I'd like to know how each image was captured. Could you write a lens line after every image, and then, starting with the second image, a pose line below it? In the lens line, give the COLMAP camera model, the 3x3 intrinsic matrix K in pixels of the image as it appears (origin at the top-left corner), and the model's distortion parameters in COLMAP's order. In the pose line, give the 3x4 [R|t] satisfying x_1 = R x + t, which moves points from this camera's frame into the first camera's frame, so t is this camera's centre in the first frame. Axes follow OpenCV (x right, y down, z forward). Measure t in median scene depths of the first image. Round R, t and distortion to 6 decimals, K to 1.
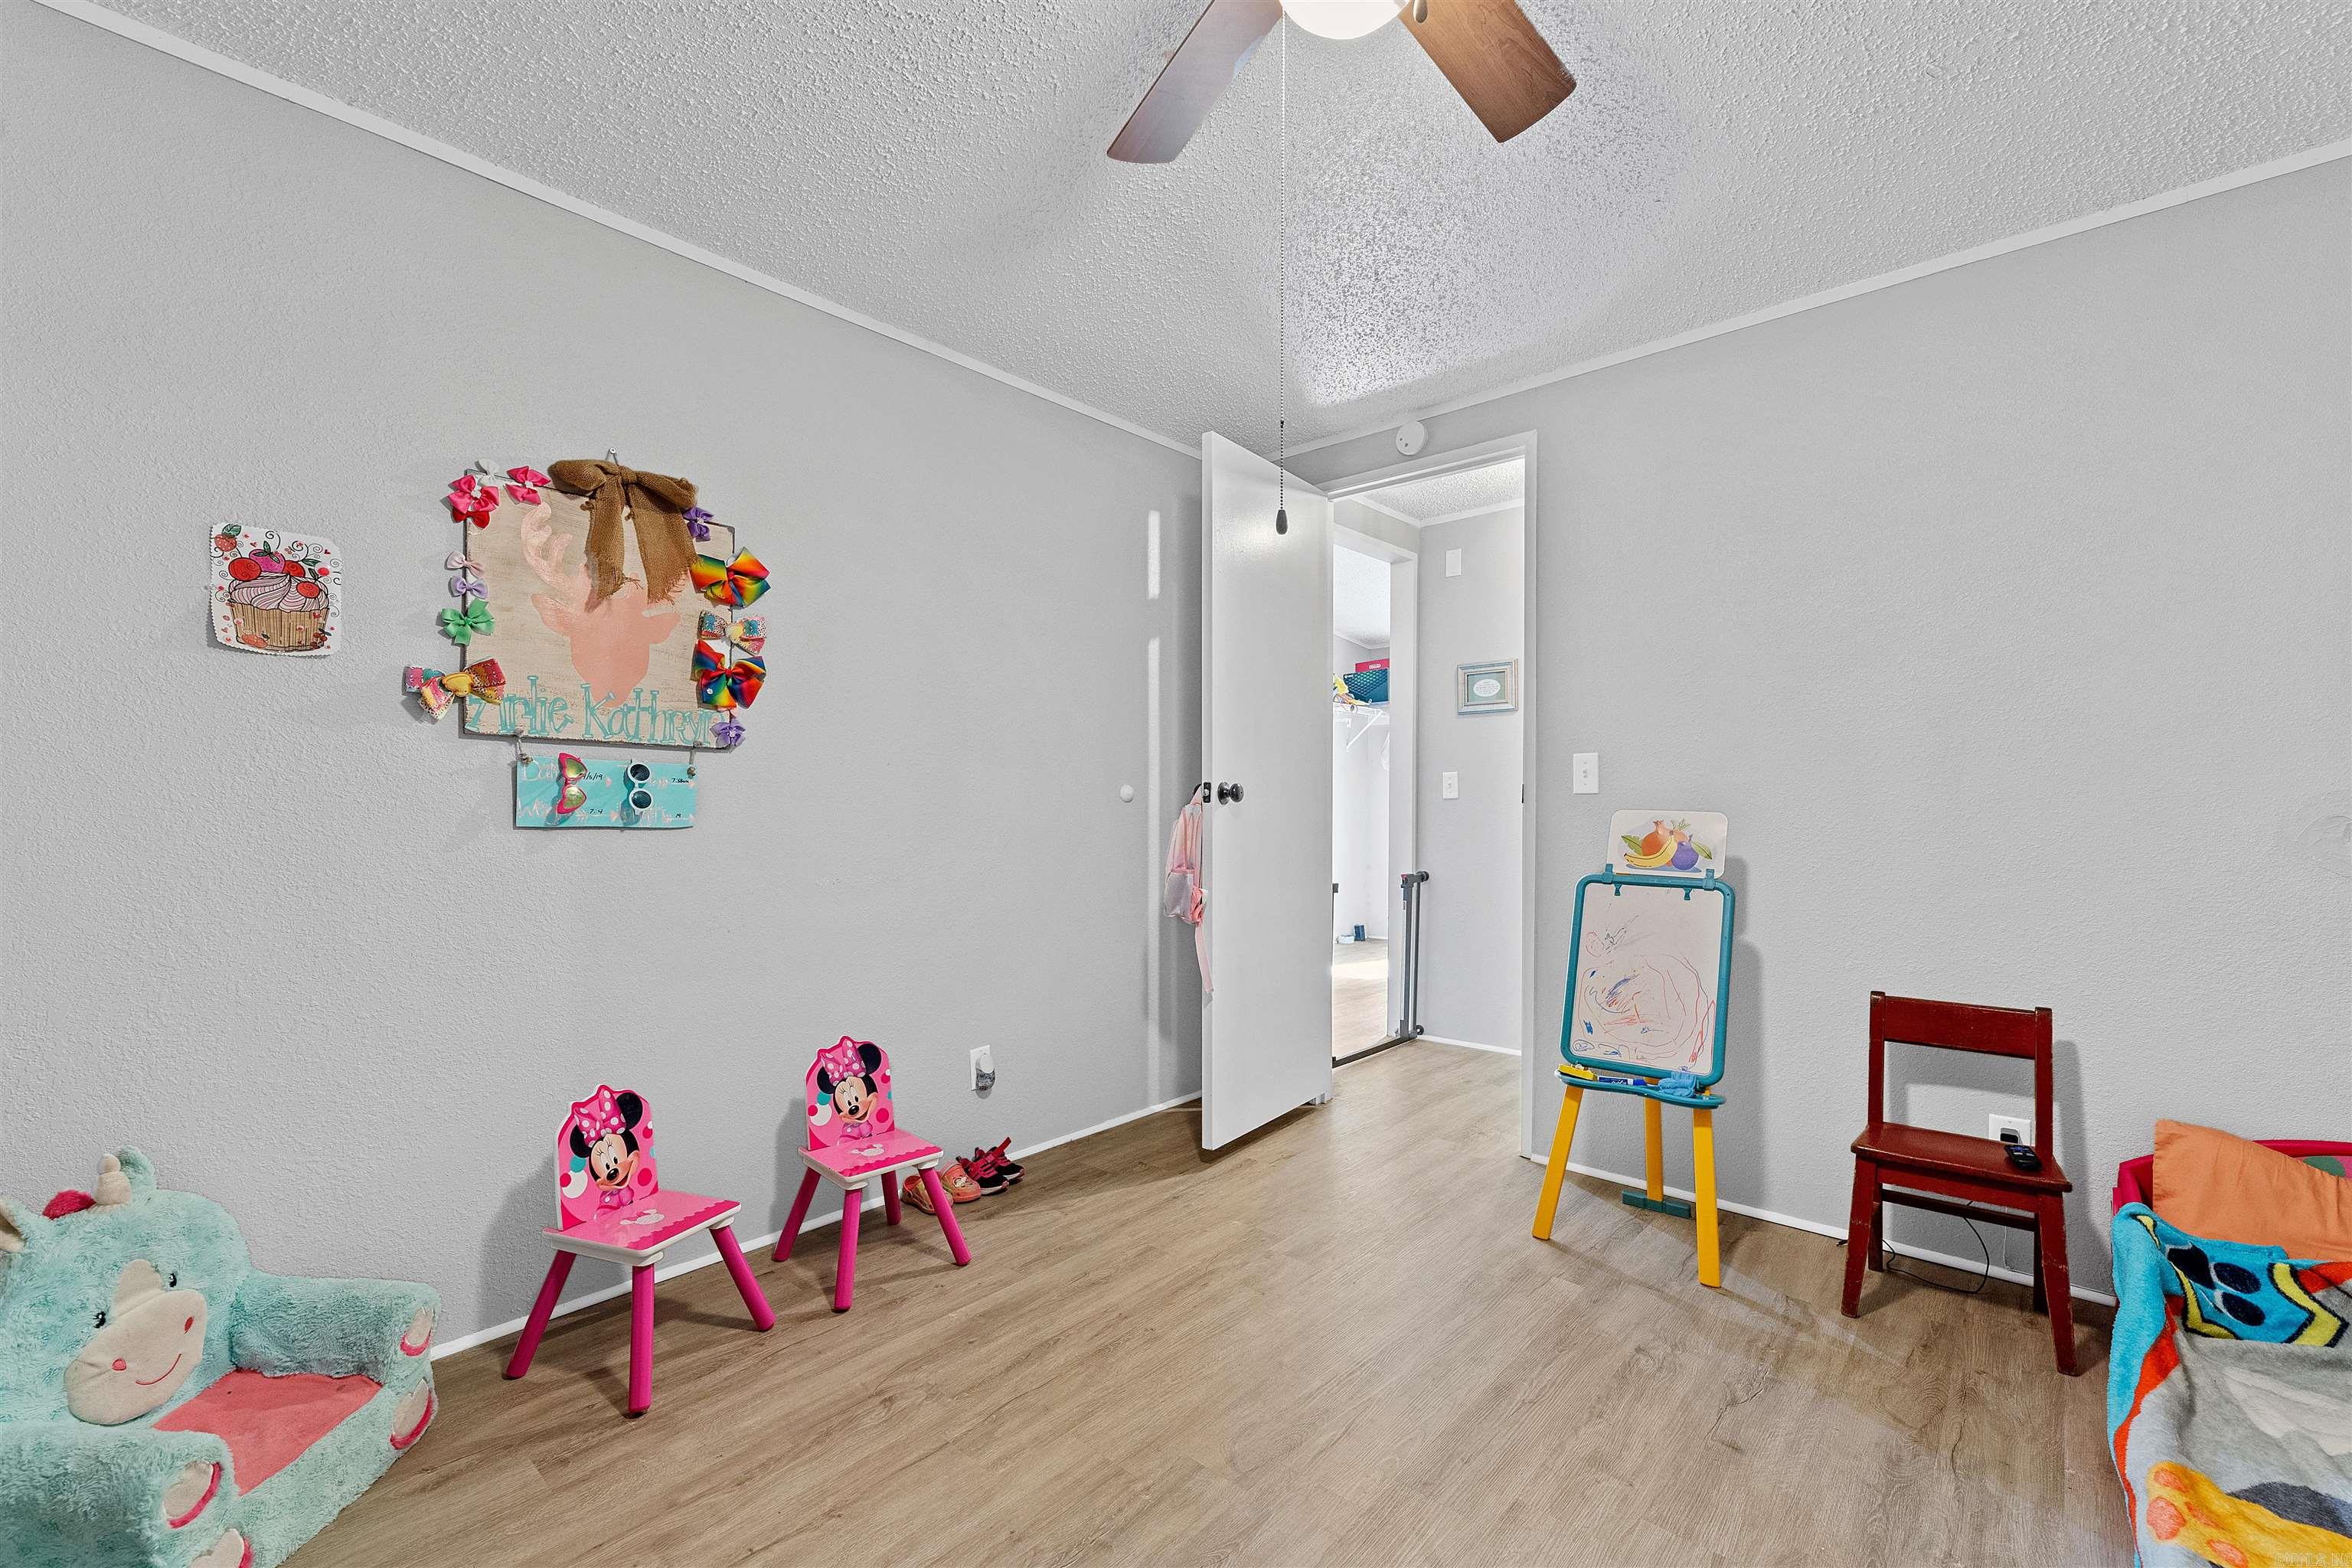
lens RADIAL K [[972.5, 0, 1174.6], [0, 972.5, 789.7], [0, 0, 1]] dist [0.001353, 0.000045]
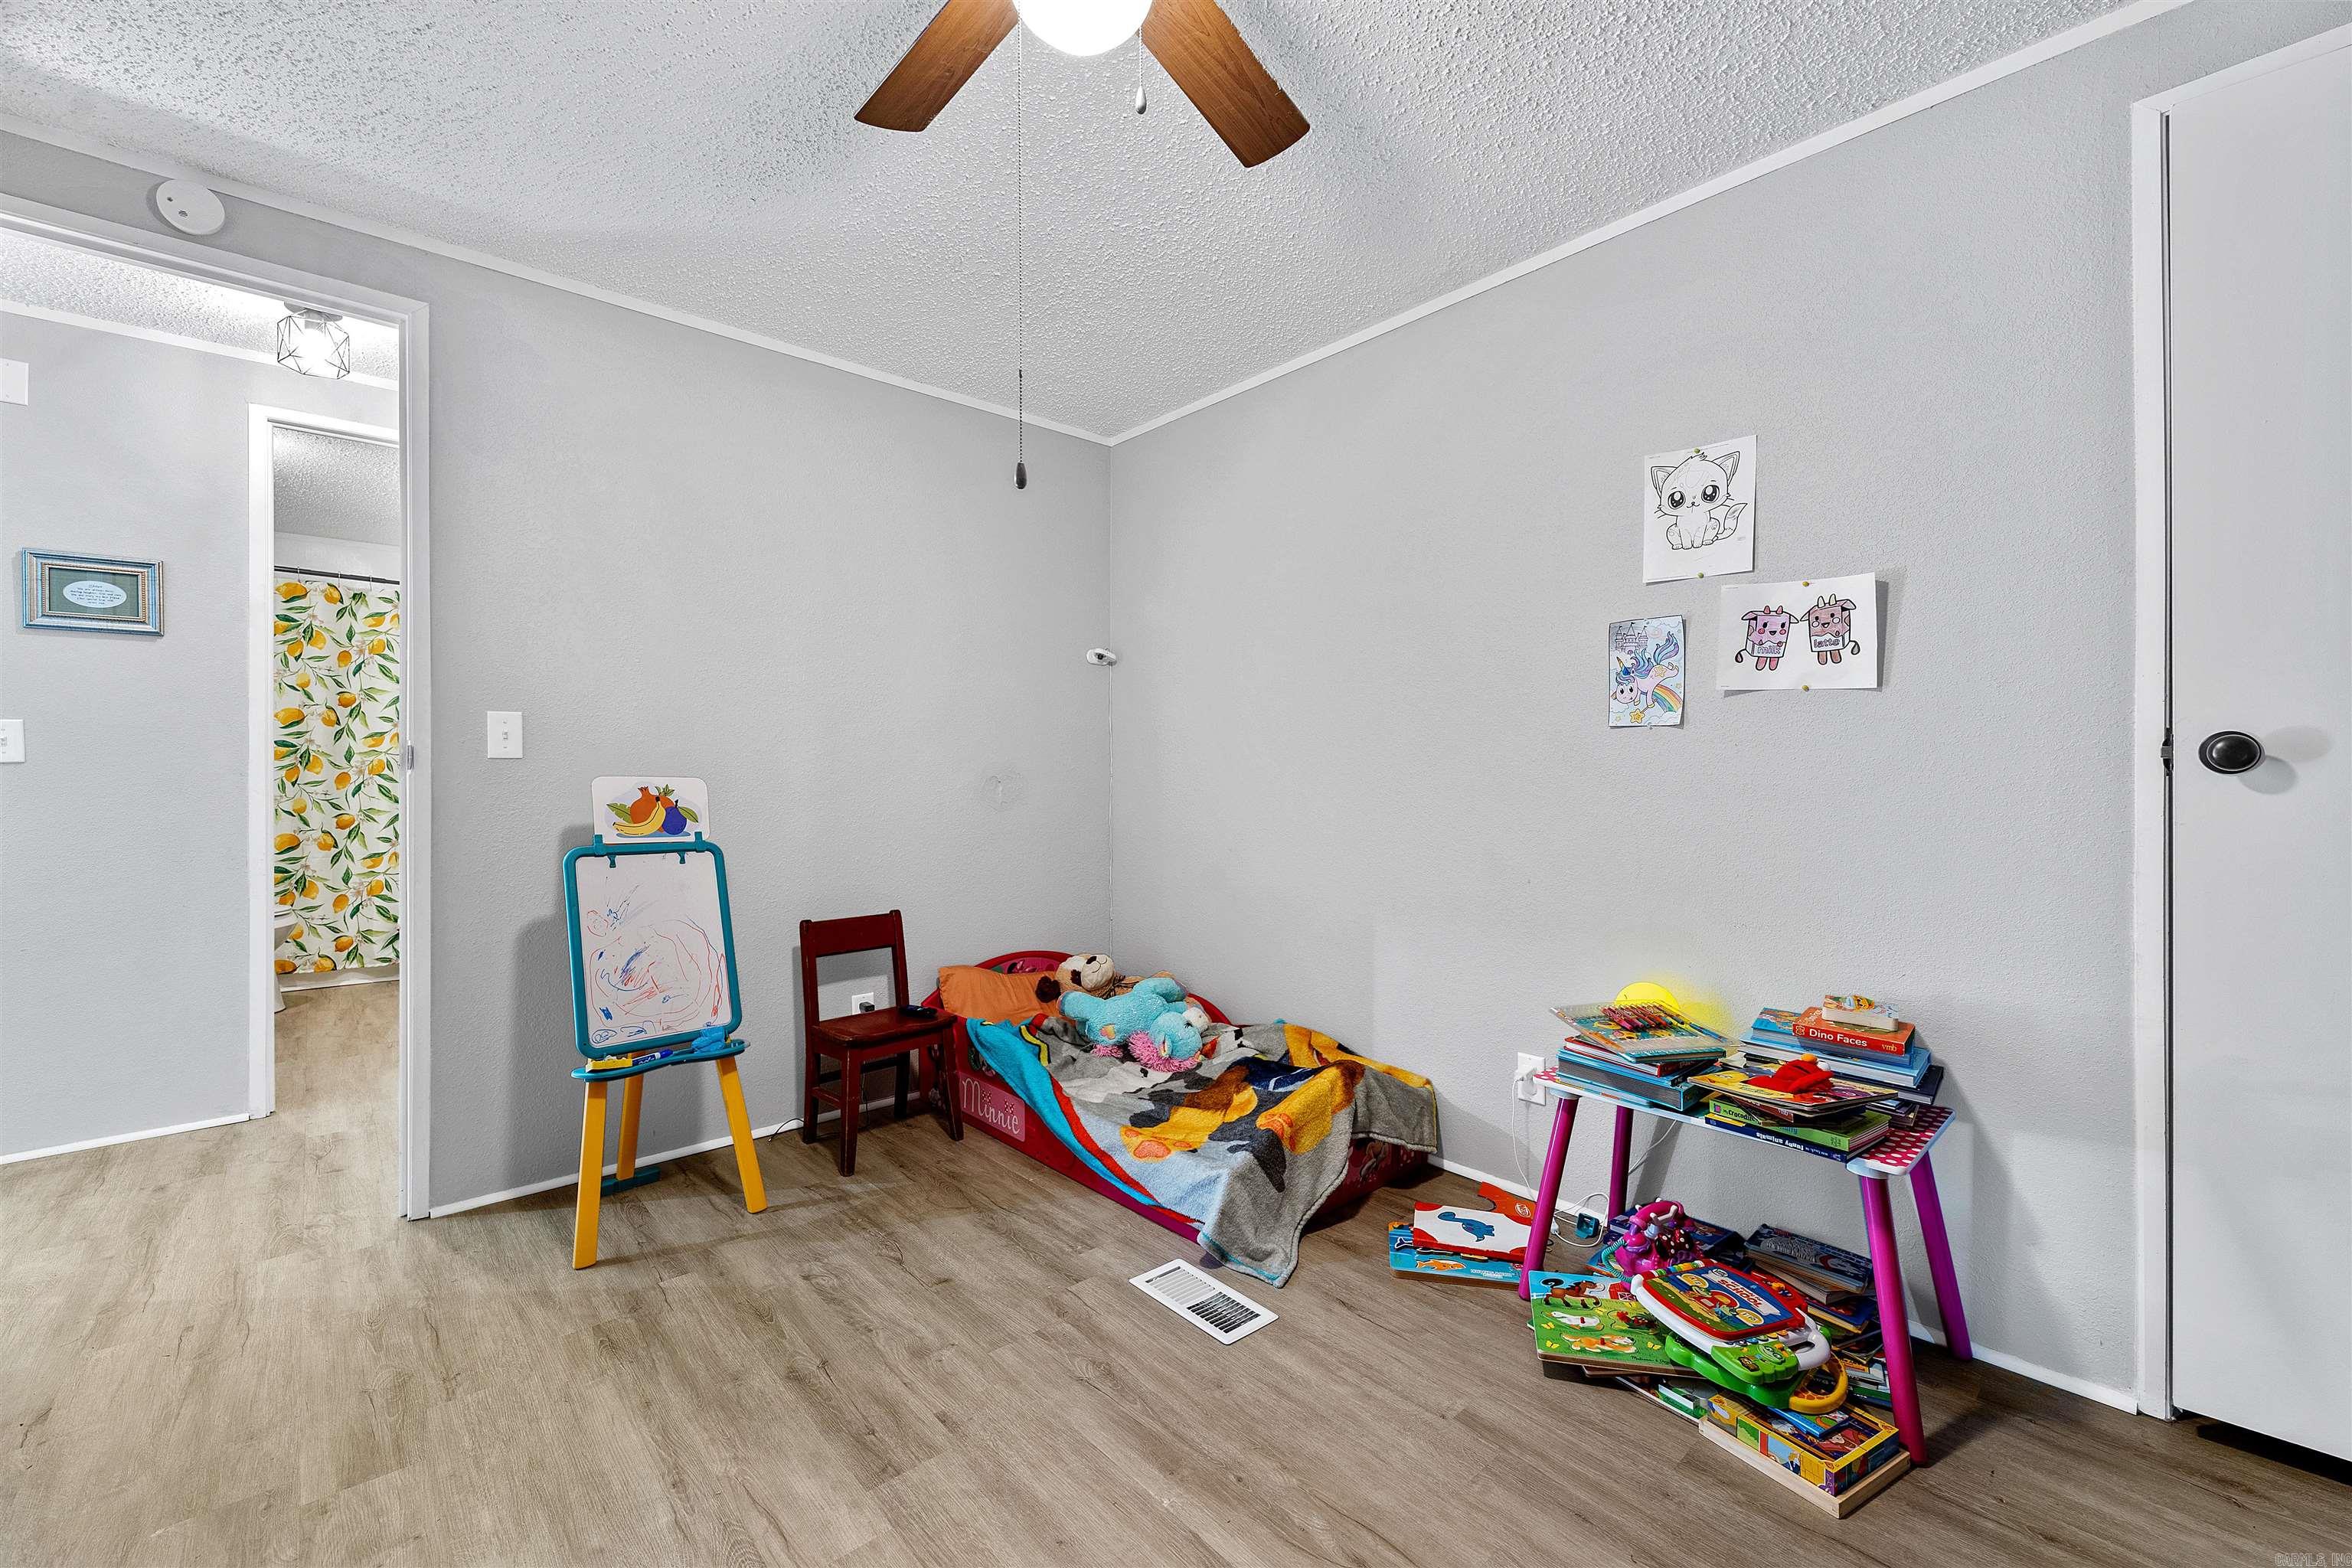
lens RADIAL K [[936.6, 0, 1172.6], [0, 936.6, 745.6], [0, 0, 1]] dist [-0.000461, -0.000090]
pose [[0.119666, 0.025788, 0.992479, -0.401199], [-0.013265, 0.999615, -0.024374, 0.006192], [-0.992726, -0.010249, 0.119962, 0.373764]]
